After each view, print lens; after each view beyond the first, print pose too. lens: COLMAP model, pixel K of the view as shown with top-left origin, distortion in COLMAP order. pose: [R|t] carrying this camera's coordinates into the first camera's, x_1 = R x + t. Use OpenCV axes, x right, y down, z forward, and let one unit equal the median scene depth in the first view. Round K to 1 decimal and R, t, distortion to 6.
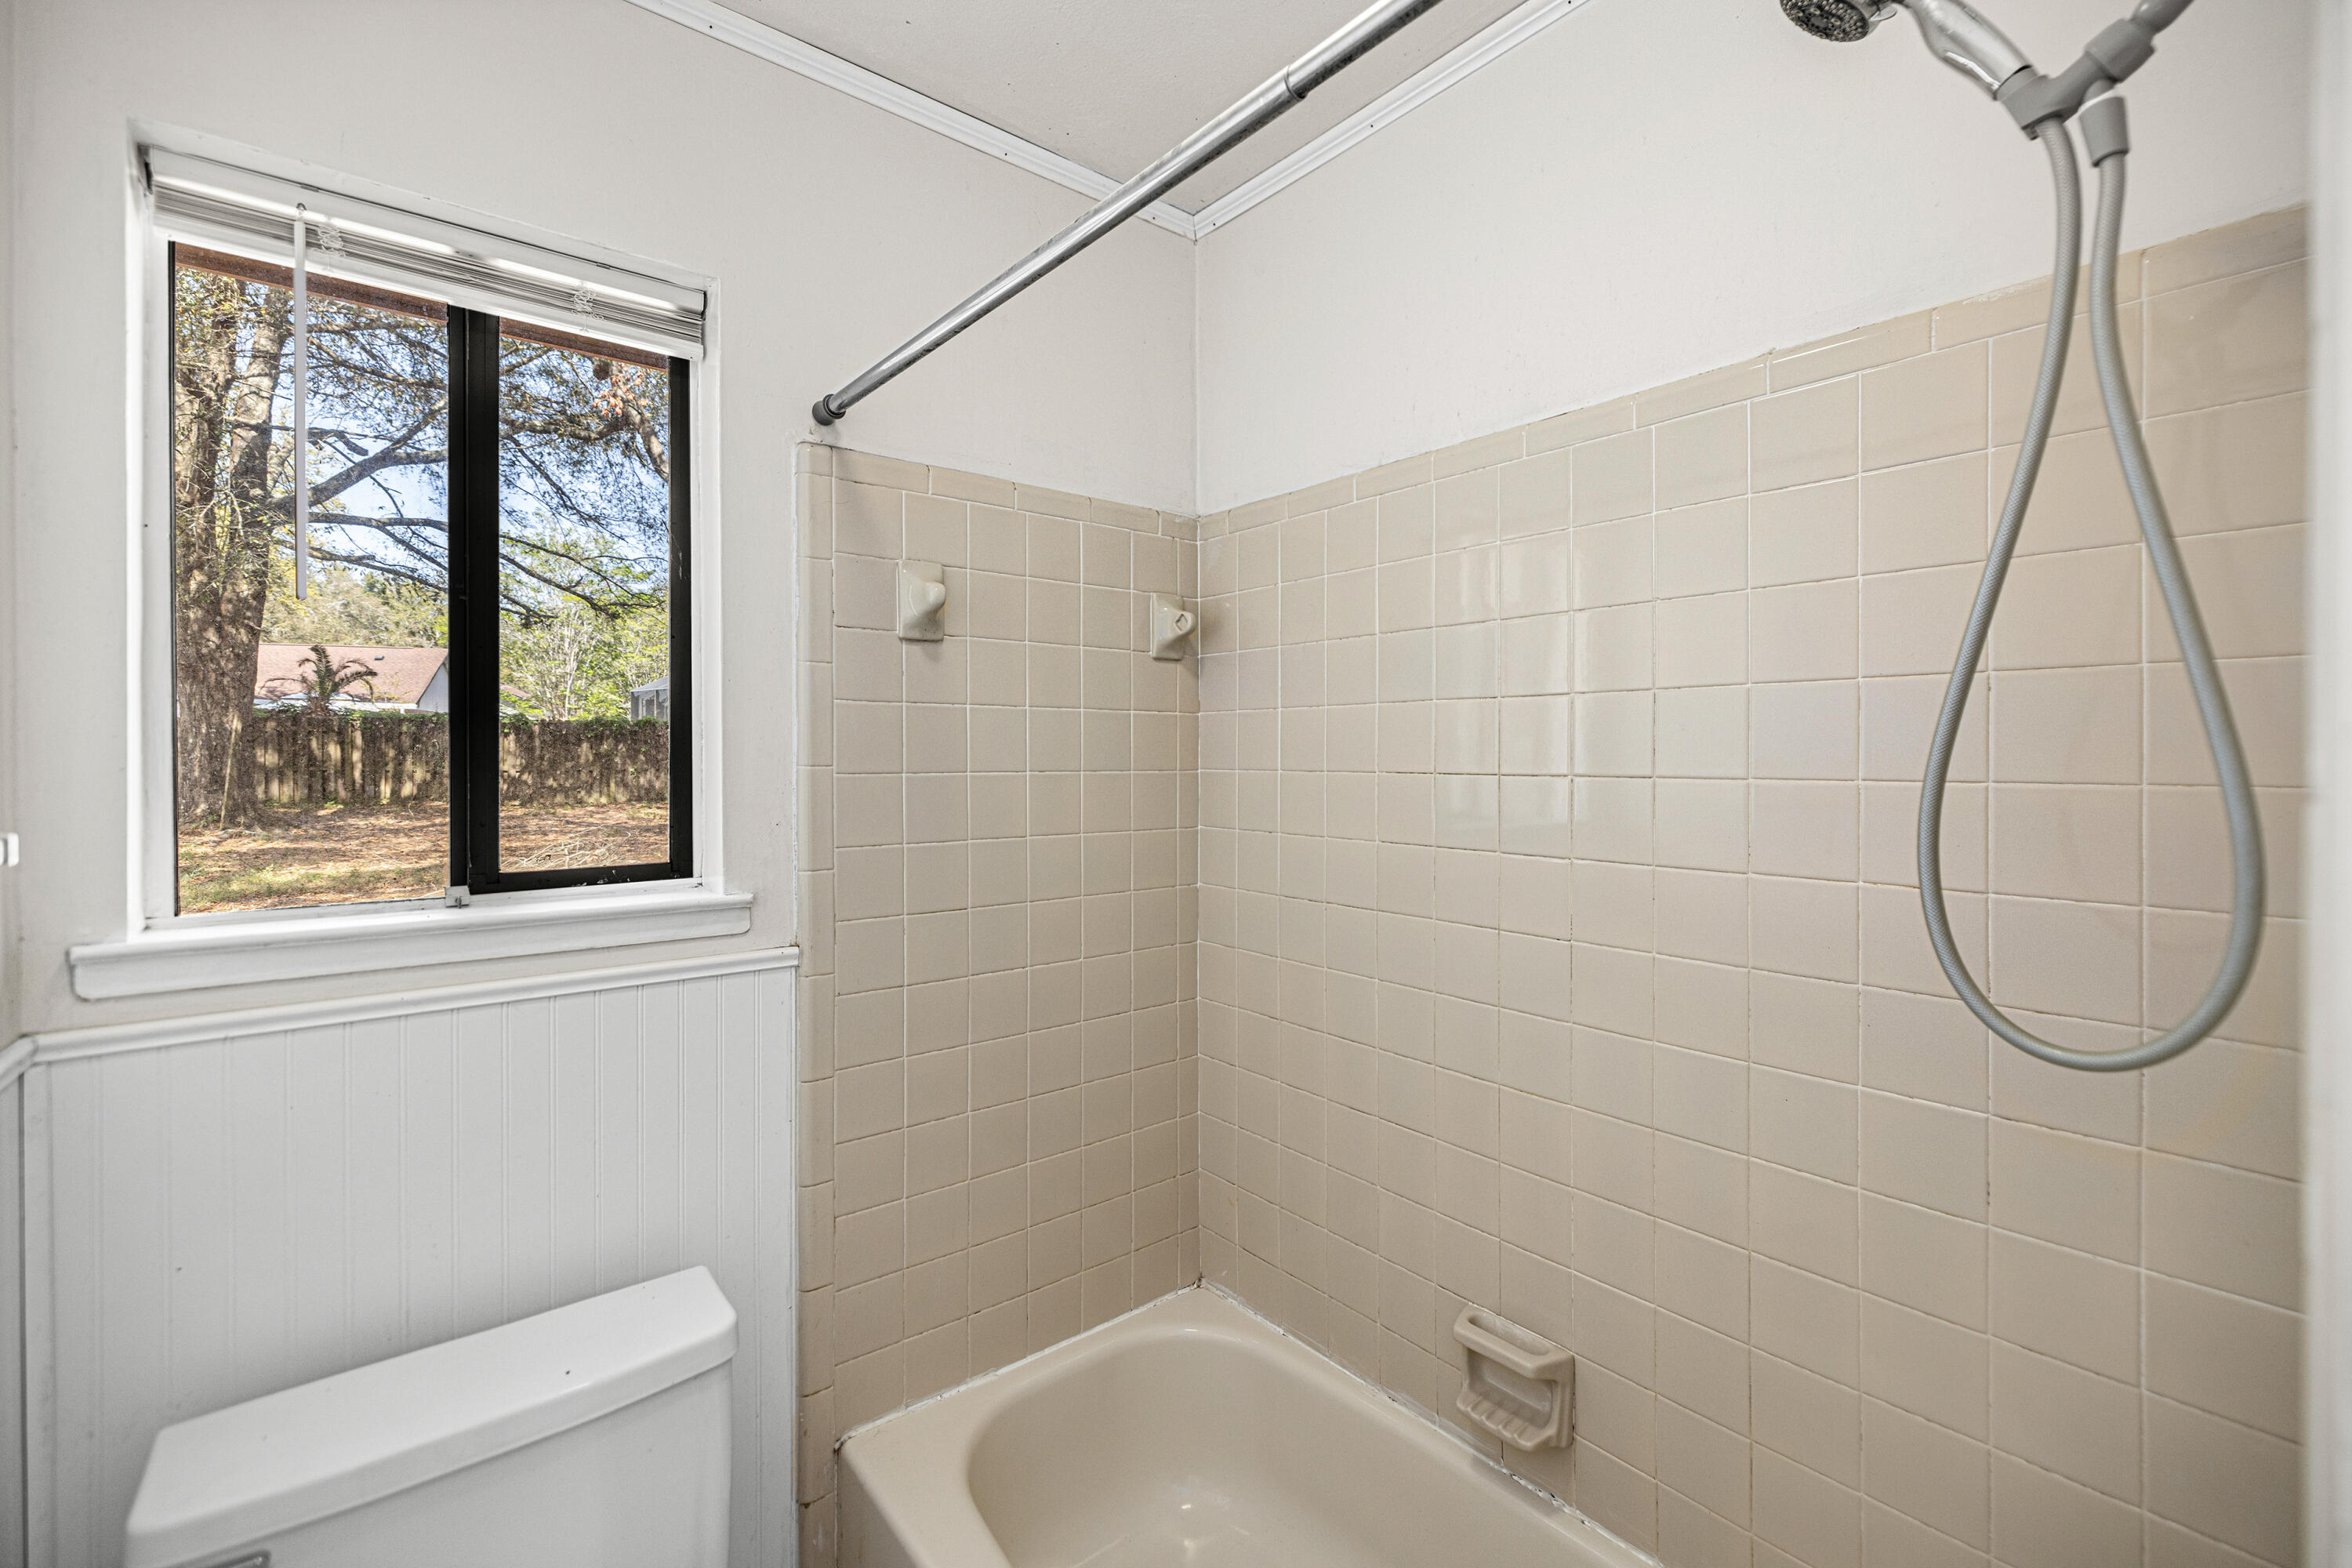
lens RADIAL K [[1007.3, 0, 1187.3], [0, 1007.3, 758.1], [0, 0, 1]] dist [-0.000716, 0.000118]
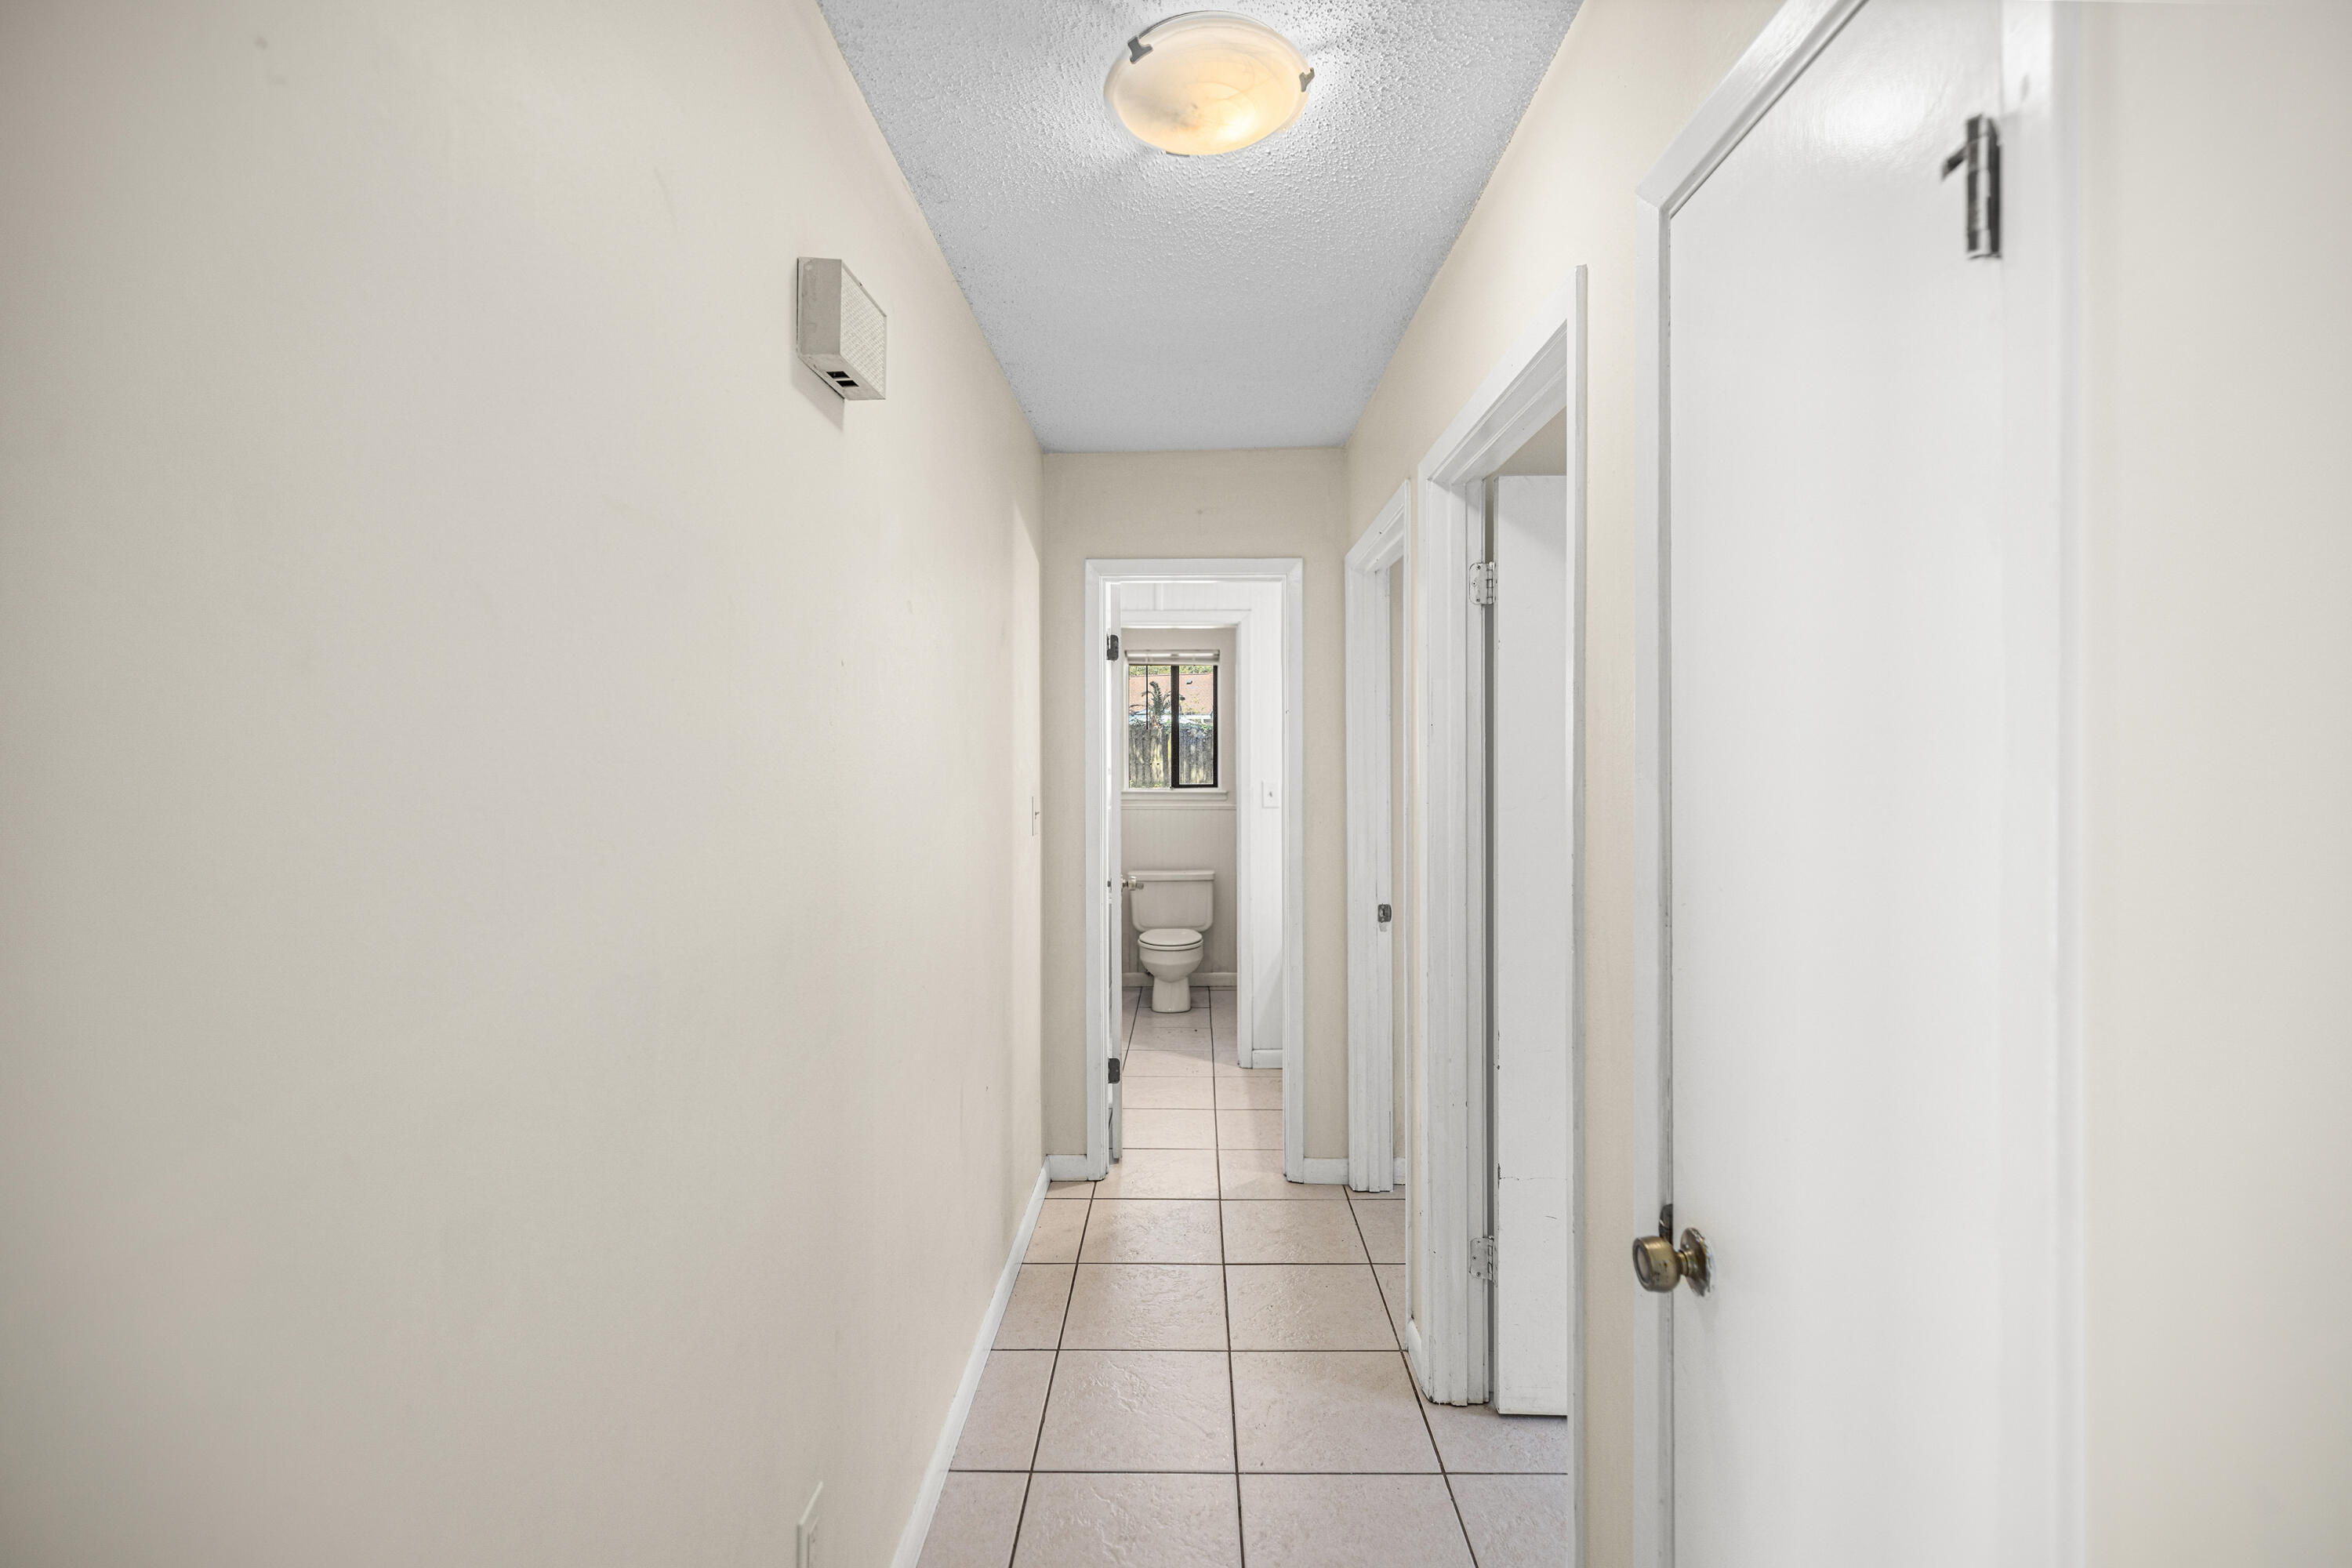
lens RADIAL K [[1017.6, 0, 1188.1], [0, 1017.6, 782.7], [0, 0, 1]] dist [-0.000177, -0.000165]
pose [[0.778370, 0.018131, -0.627544, 0.276617], [-0.001230, 0.999625, 0.027354, -0.002751], [0.627805, -0.020520, 0.778100, -0.316775]]
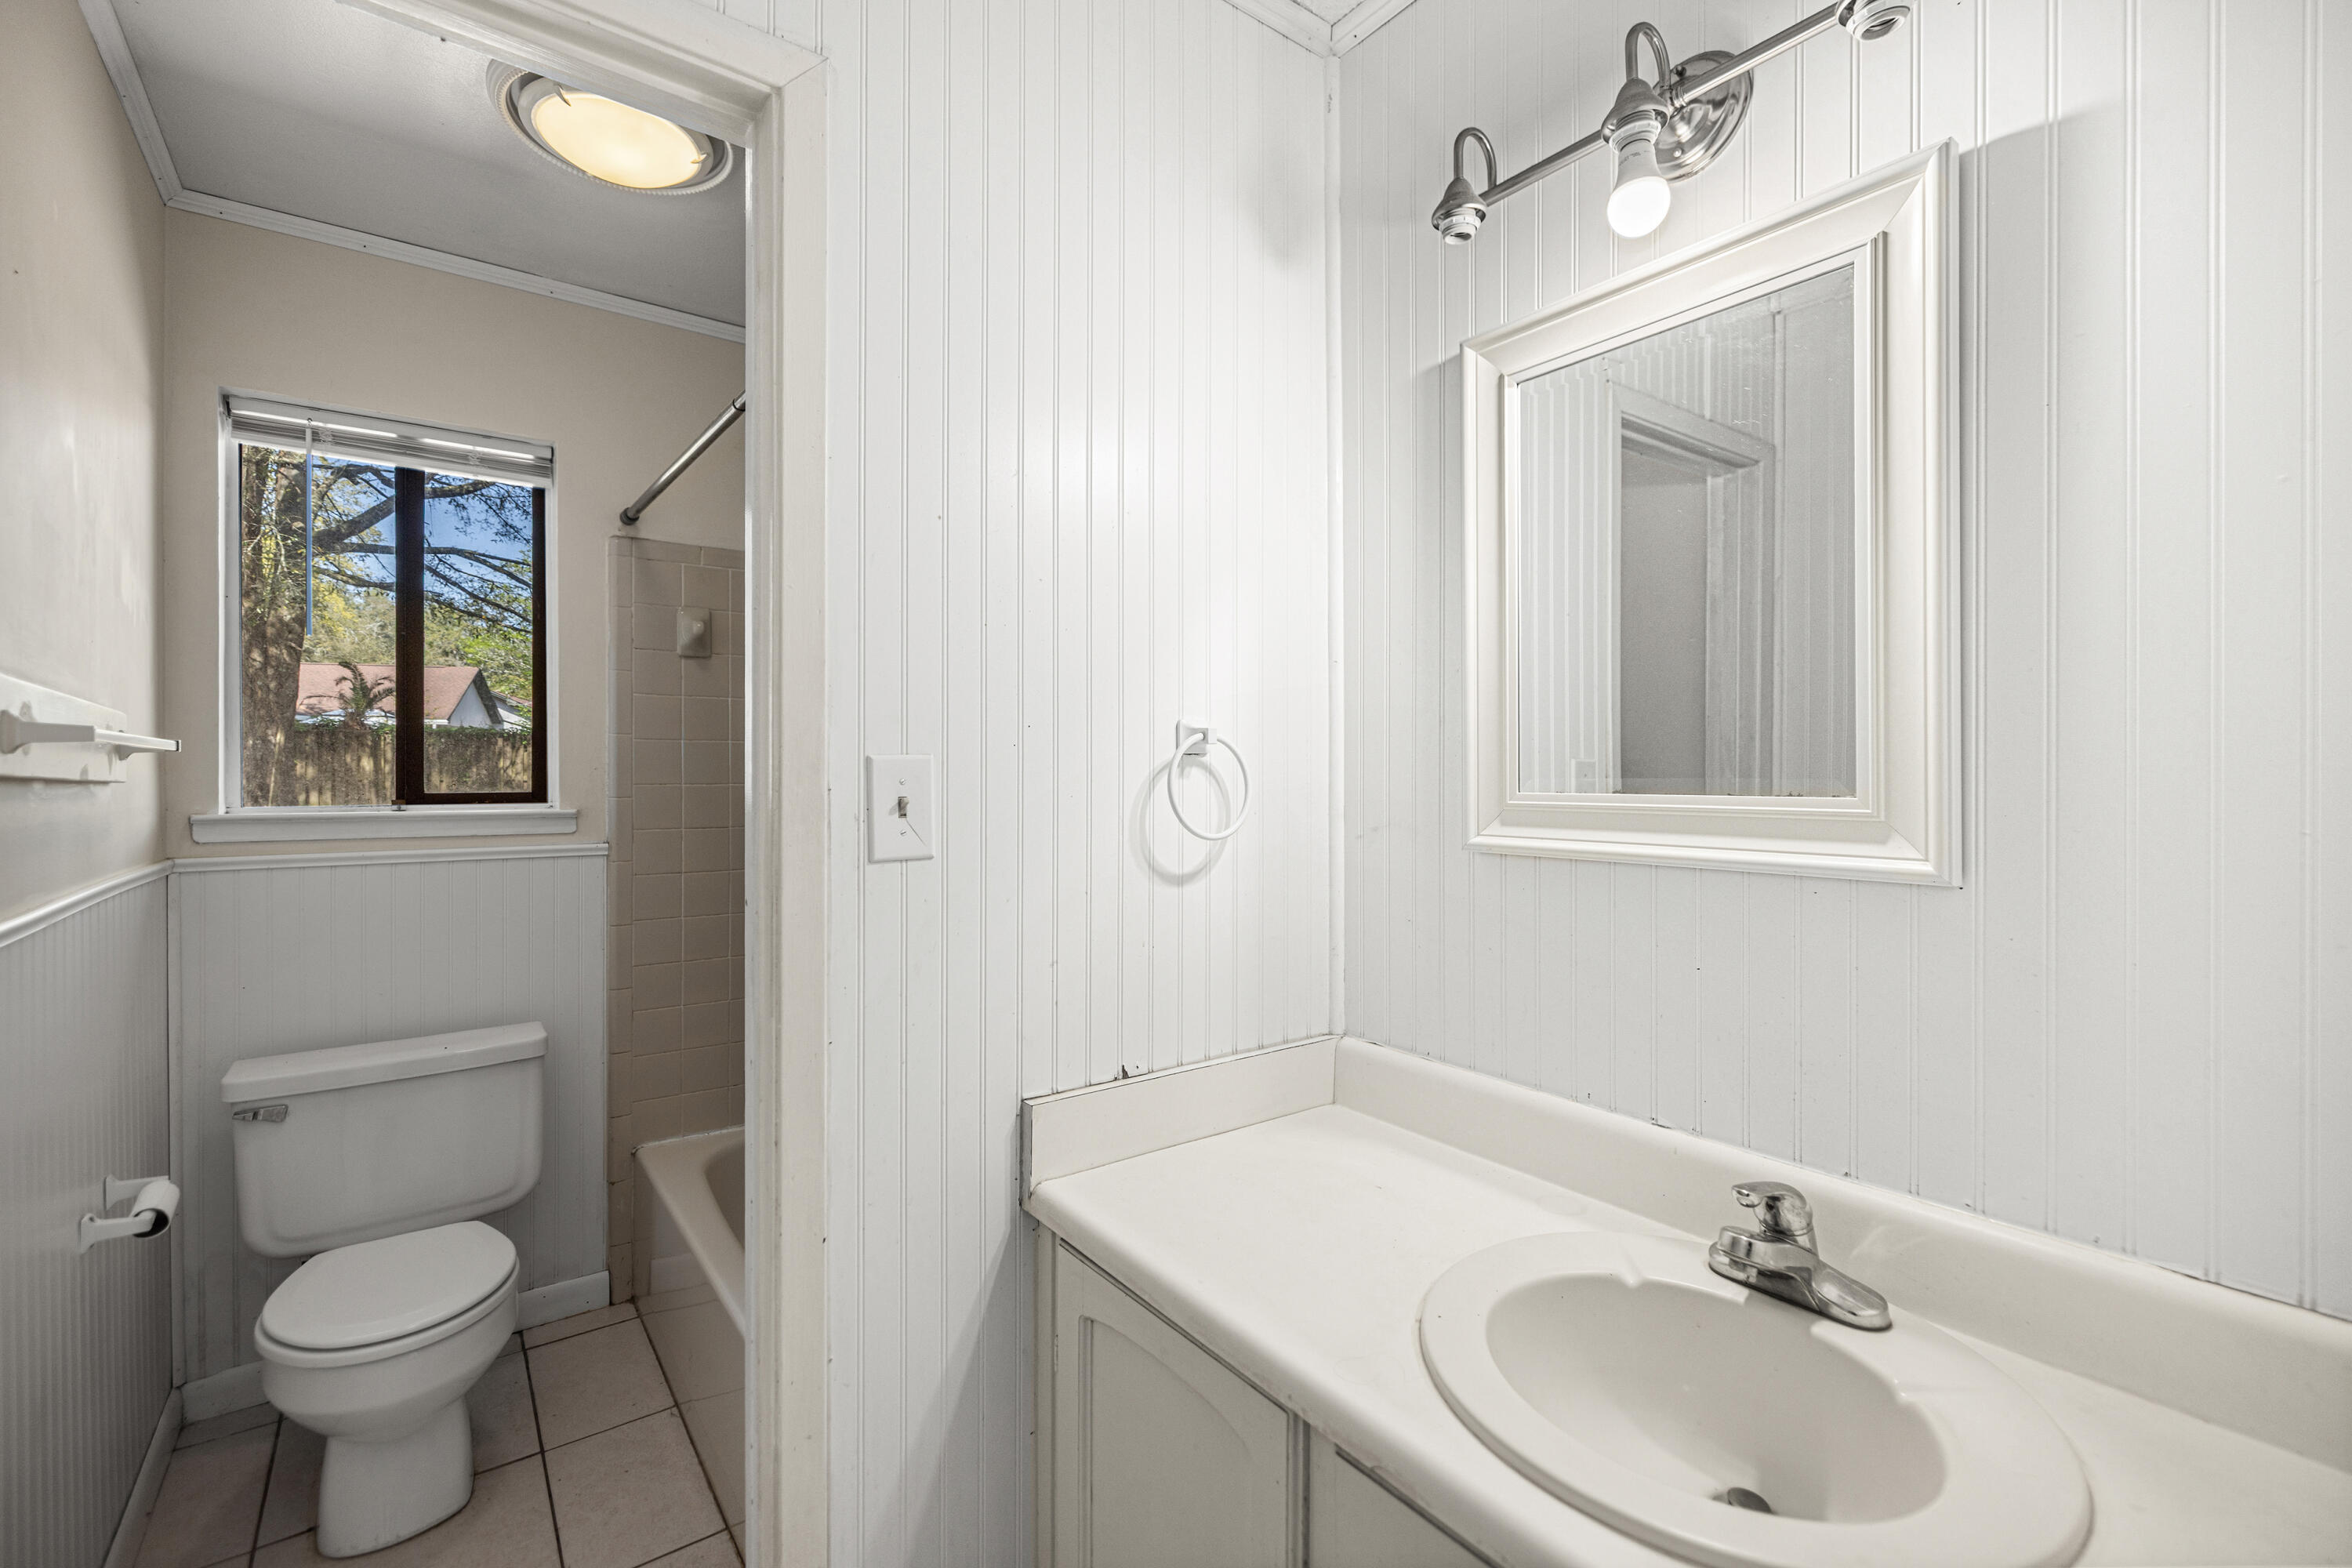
lens RADIAL K [[999.6, 0, 1176.7], [0, 999.6, 767.3], [0, 0, 1]] dist [0.001158, -0.000068]
pose [[0.999654, -0.002073, -0.026220, 0.077695], [0.001930, 0.999983, -0.005482, 0.009806], [0.026231, 0.005430, 0.999641, -0.080973]]
